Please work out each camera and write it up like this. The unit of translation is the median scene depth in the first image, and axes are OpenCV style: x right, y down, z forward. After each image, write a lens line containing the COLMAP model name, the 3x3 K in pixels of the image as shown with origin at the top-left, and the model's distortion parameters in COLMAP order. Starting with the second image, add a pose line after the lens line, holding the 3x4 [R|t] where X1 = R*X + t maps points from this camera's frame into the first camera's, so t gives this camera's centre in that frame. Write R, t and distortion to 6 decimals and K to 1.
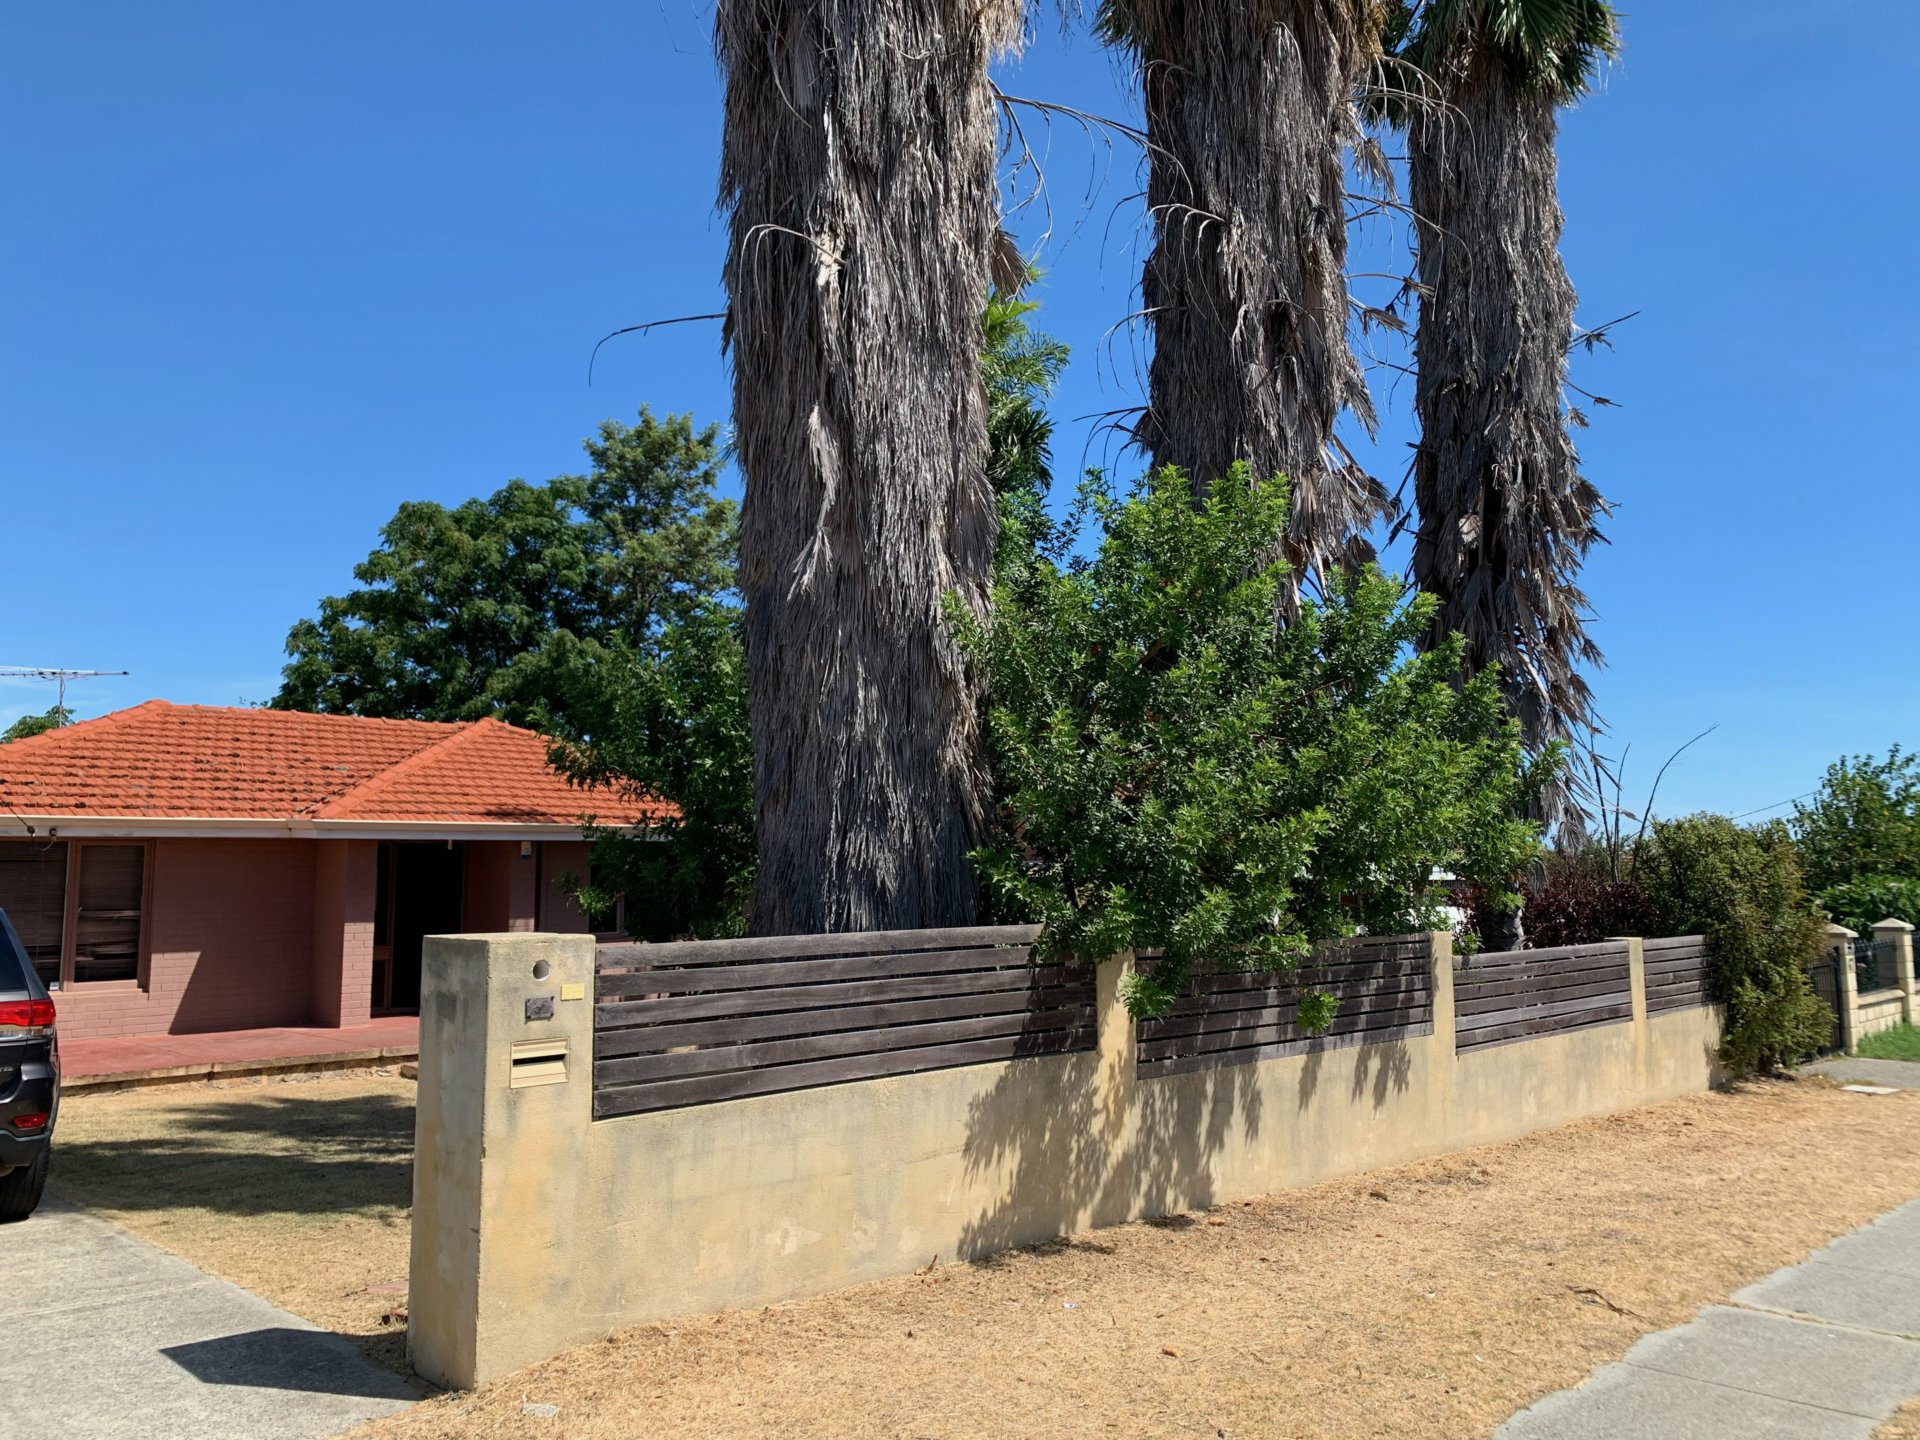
lens RADIAL K [[1450.6, 0, 963.2], [0, 1450.6, 706.1], [0, 0, 1]] dist [0.010530, -0.020616]
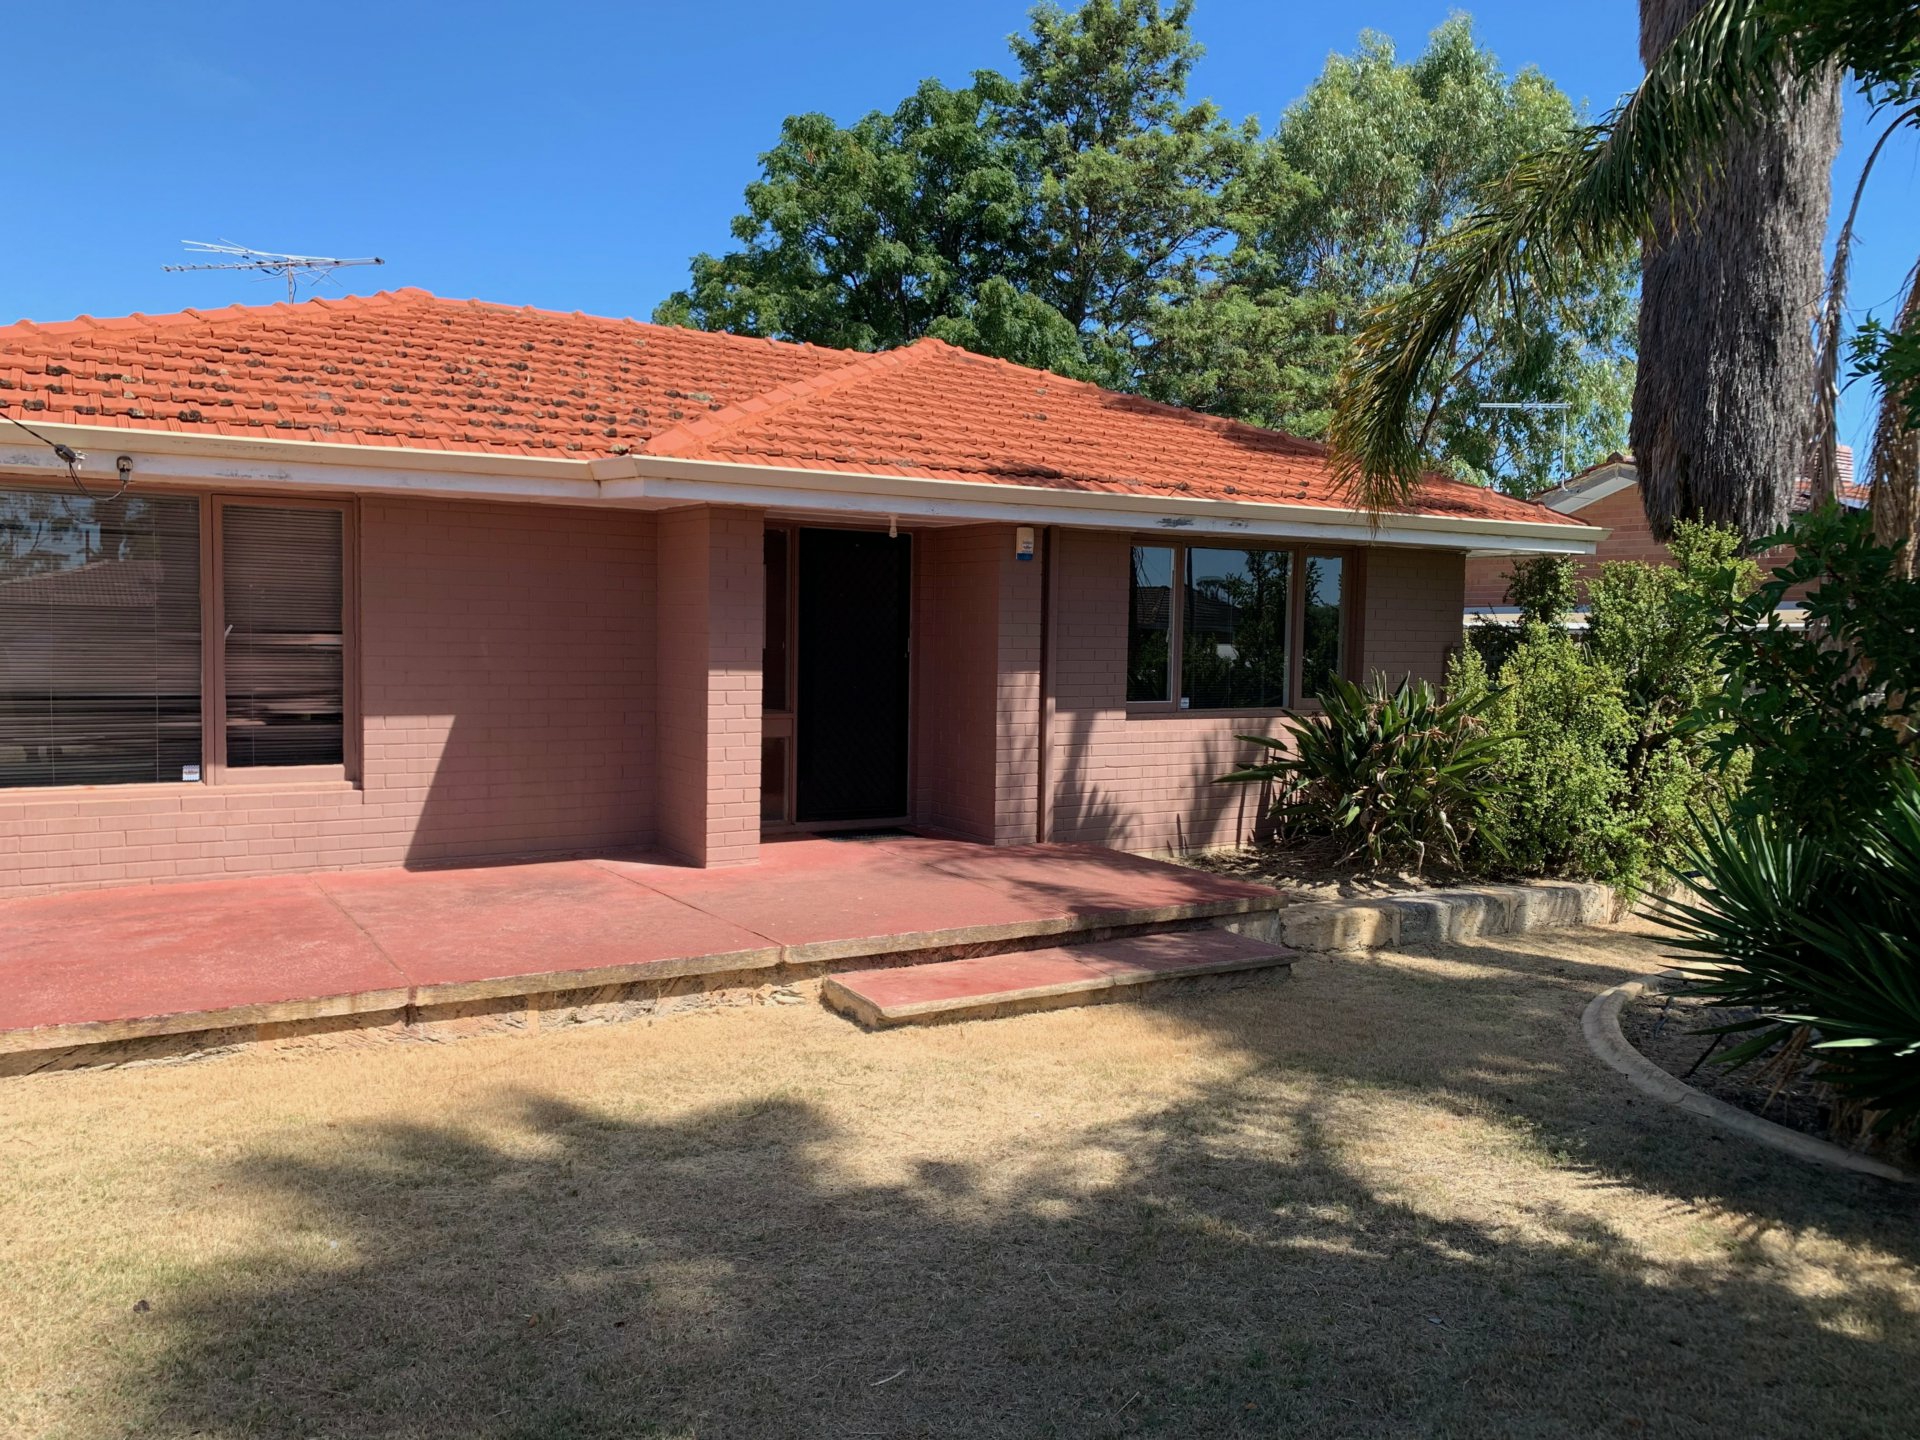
lens RADIAL K [[1450.6, 0, 963.9], [0, 1450.6, 724.1], [0, 0, 1]] dist [0.010530, -0.020616]
pose [[0.968584, 0.039123, -0.245589, -0.198682], [0.005693, 0.983800, 0.179178, 0.072351], [0.248620, -0.174947, 0.952671, 0.499397]]
